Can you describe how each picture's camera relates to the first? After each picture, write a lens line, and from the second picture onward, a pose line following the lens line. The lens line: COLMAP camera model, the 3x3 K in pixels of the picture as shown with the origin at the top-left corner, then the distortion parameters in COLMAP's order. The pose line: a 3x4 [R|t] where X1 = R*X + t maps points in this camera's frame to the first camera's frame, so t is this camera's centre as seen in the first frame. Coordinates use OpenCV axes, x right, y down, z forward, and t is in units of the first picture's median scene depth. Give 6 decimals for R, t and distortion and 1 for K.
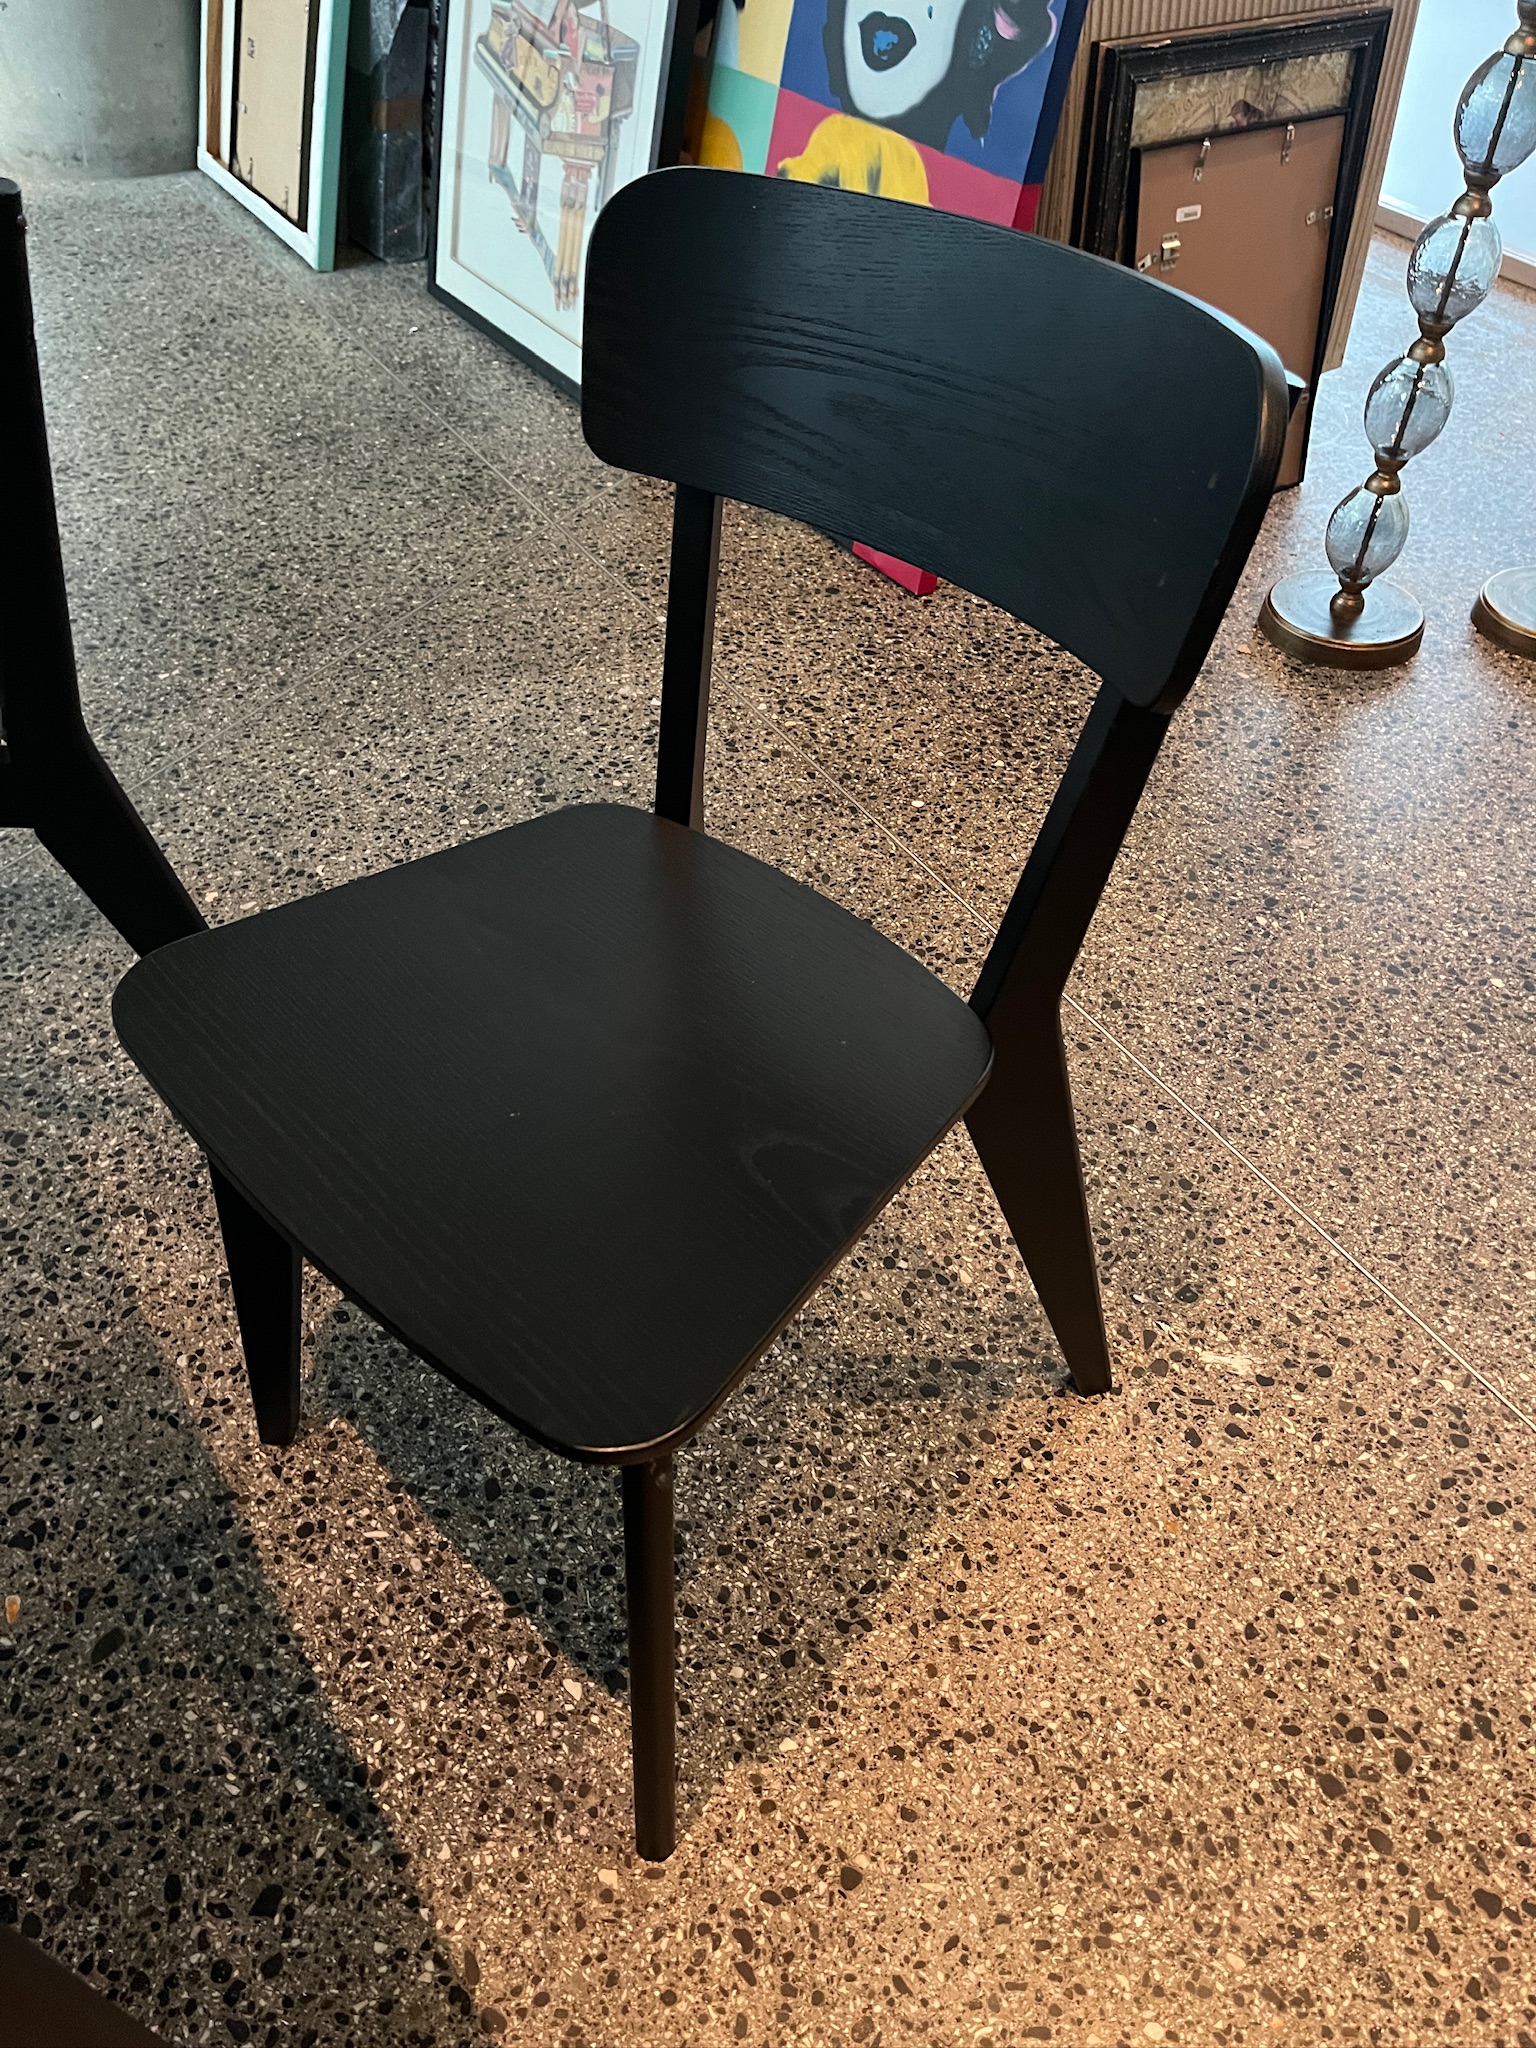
lens RADIAL K [[1543.9, 0, 776.8], [0, 1543.9, 1016.3], [0, 0, 1]] dist [0.069715, -0.094755]
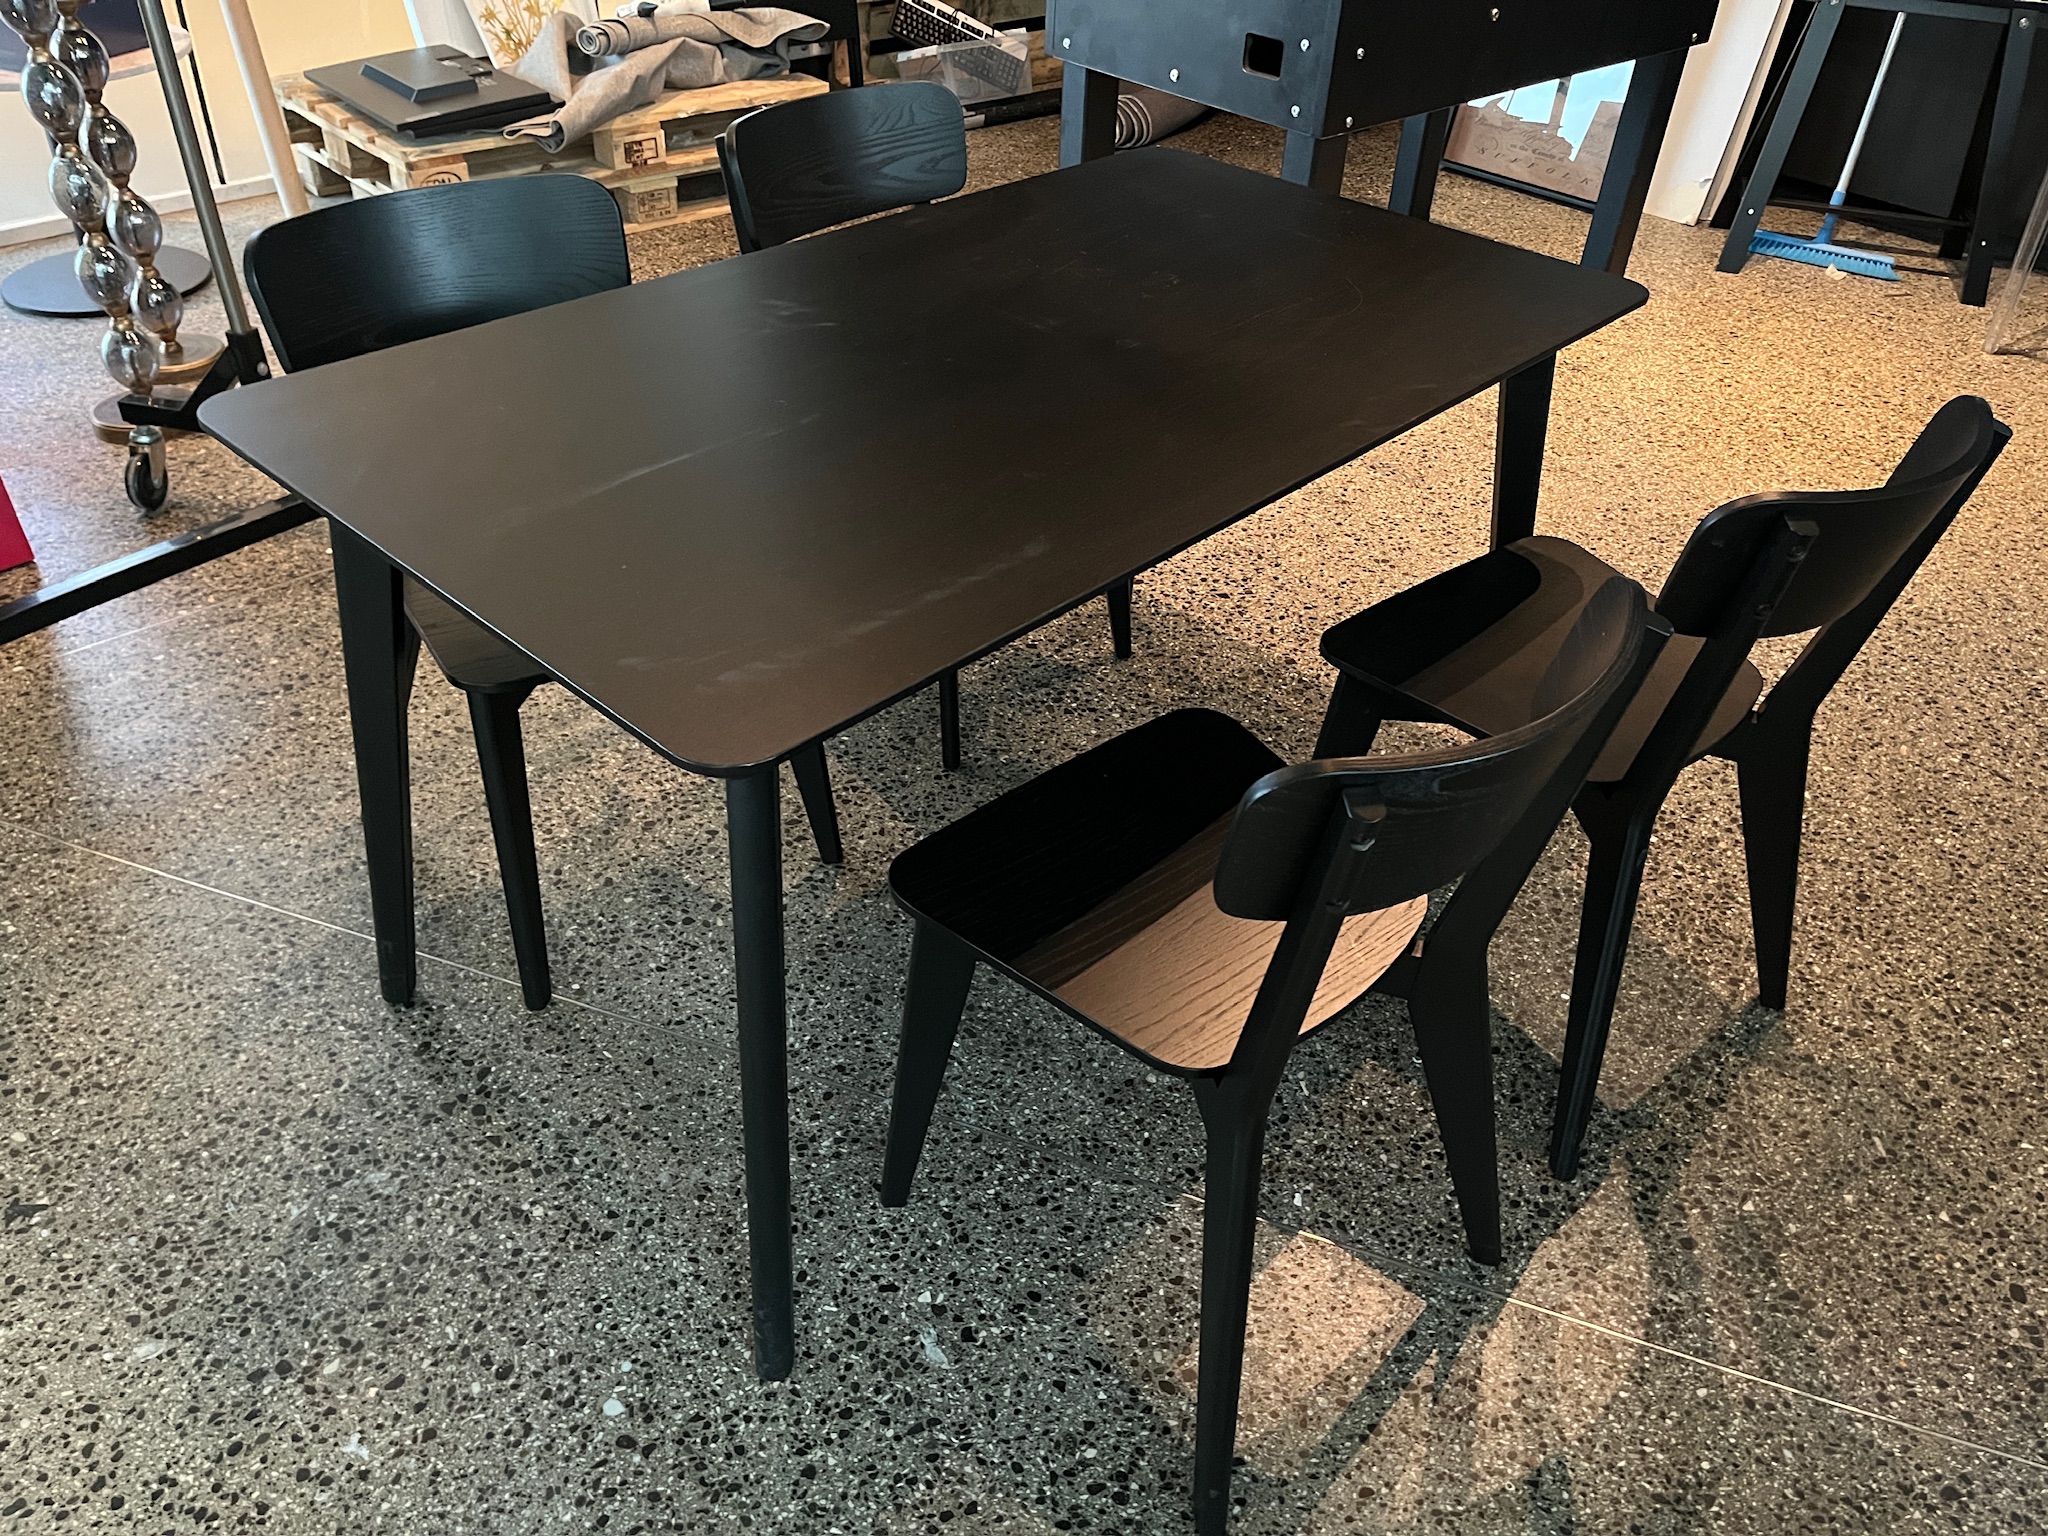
lens RADIAL K [[1543.9, 0, 1037.6], [0, 1543.9, 778.9], [0, 0, 1]] dist [0.069715, -0.094755]
pose [[-0.206352, -0.608299, 0.766414, -2.249544], [0.650330, 0.499973, 0.571924, -0.750078], [-0.731088, 0.616440, 0.292425, 0.317554]]
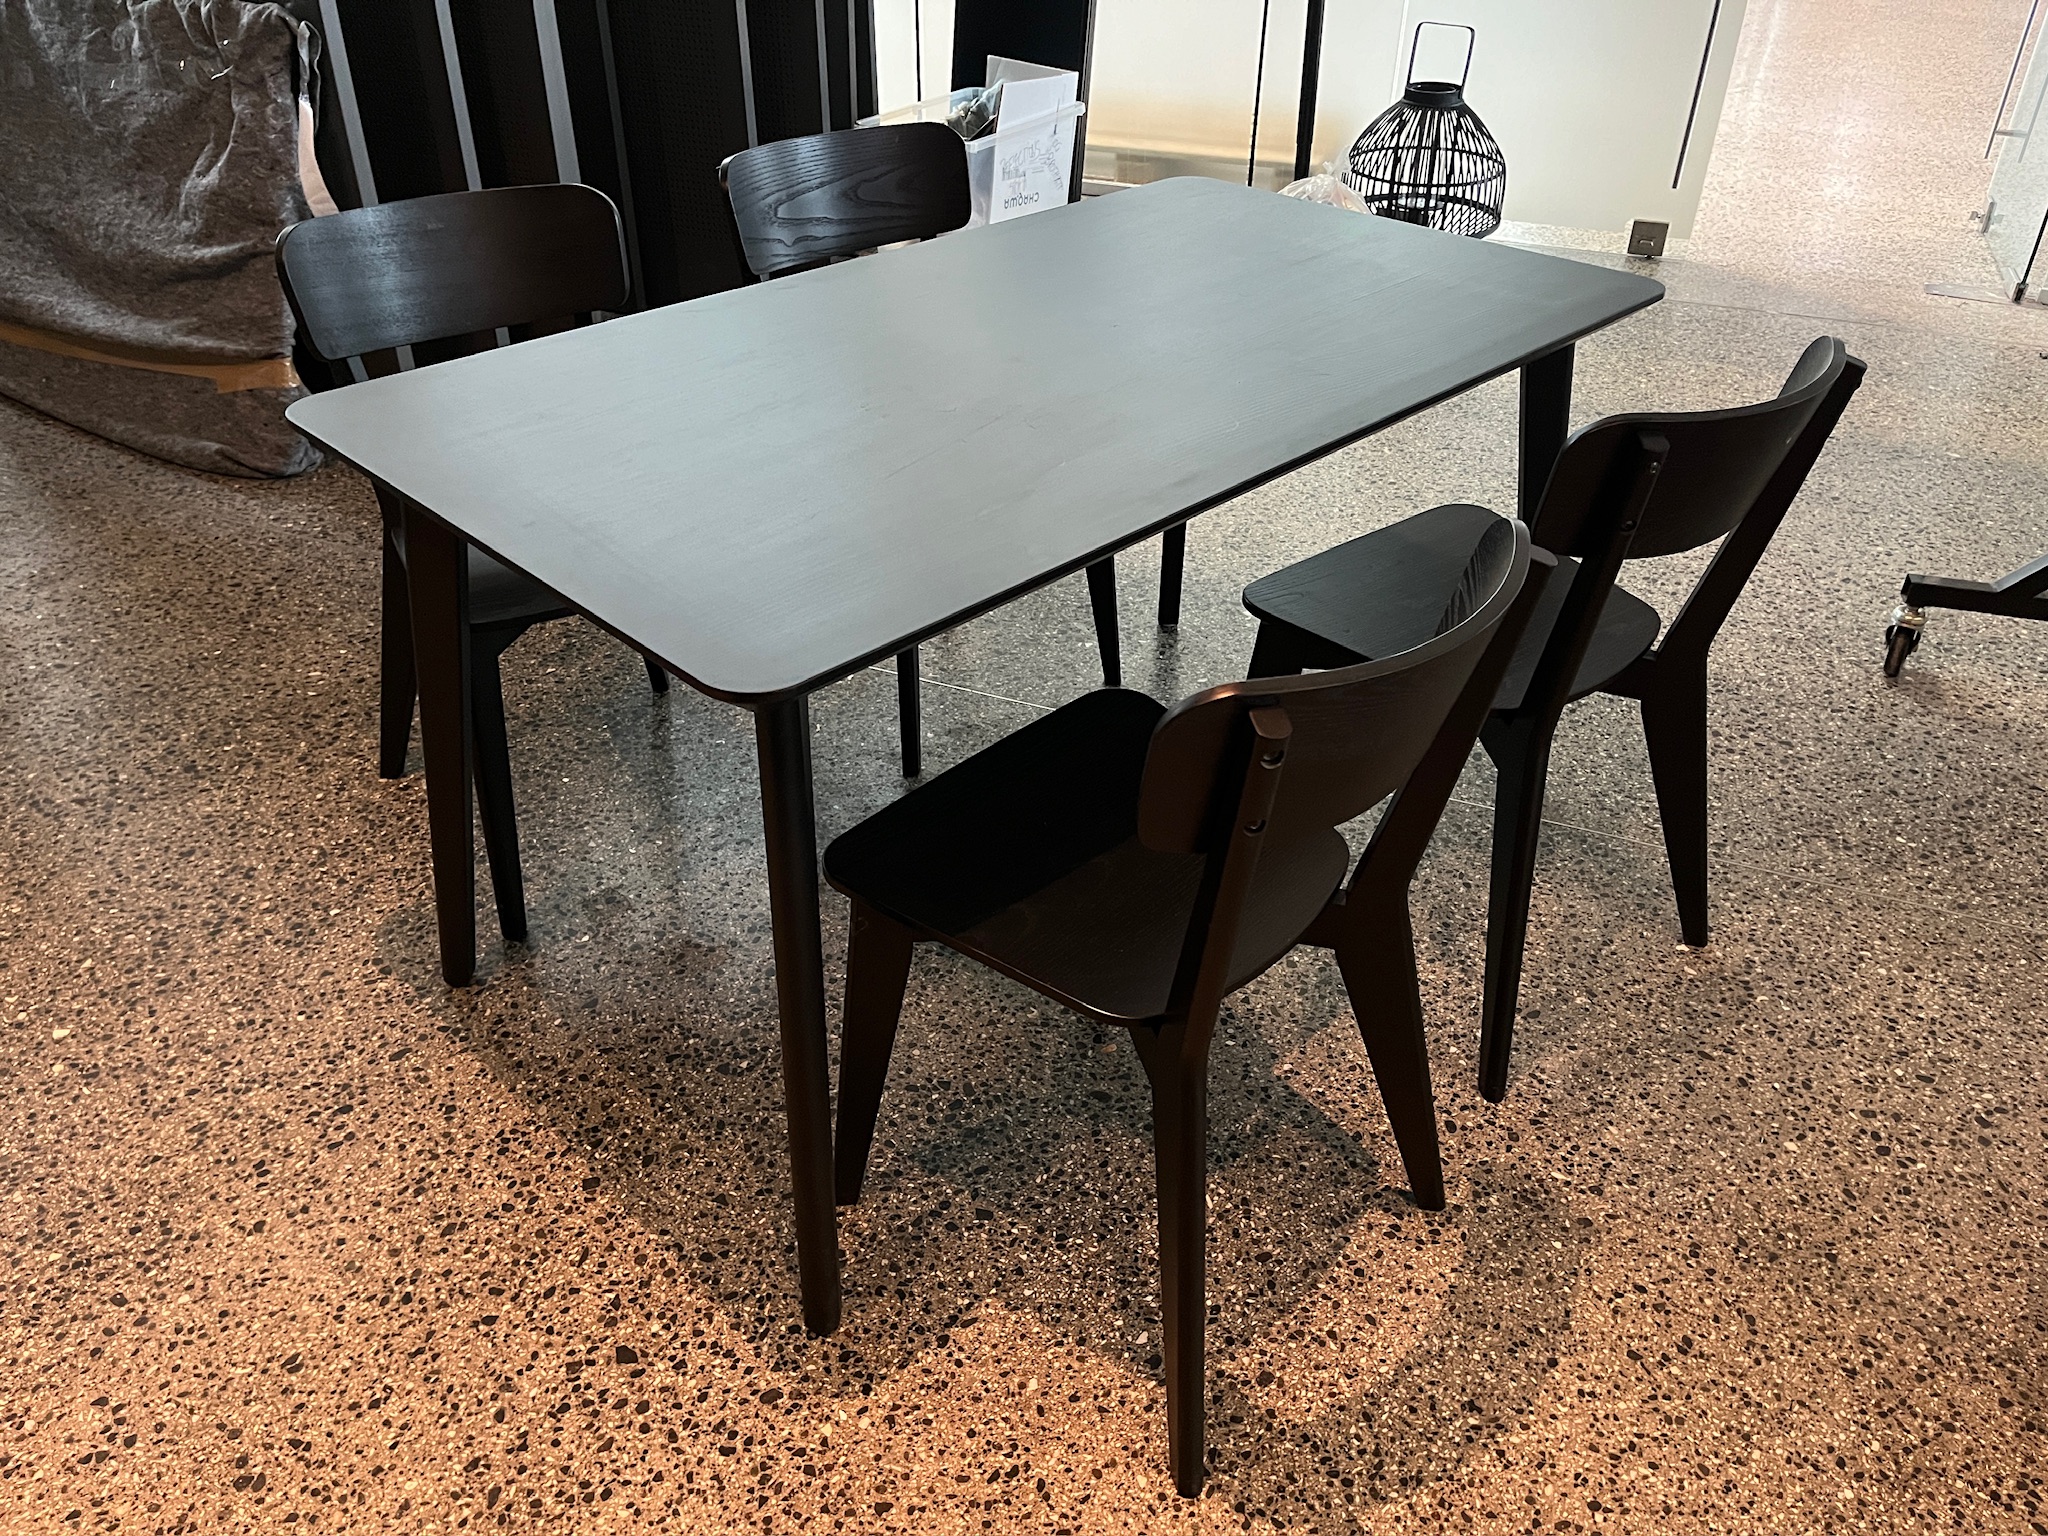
lens RADIAL K [[1543.9, 0, 1006.6], [0, 1543.9, 779.7], [0, 0, 1]] dist [0.069715, -0.094755]
pose [[0.174878, 0.554486, -0.813611, 0.716773], [-0.695994, 0.654113, 0.296189, -0.240831], [0.696426, 0.514471, 0.500309, -0.073760]]
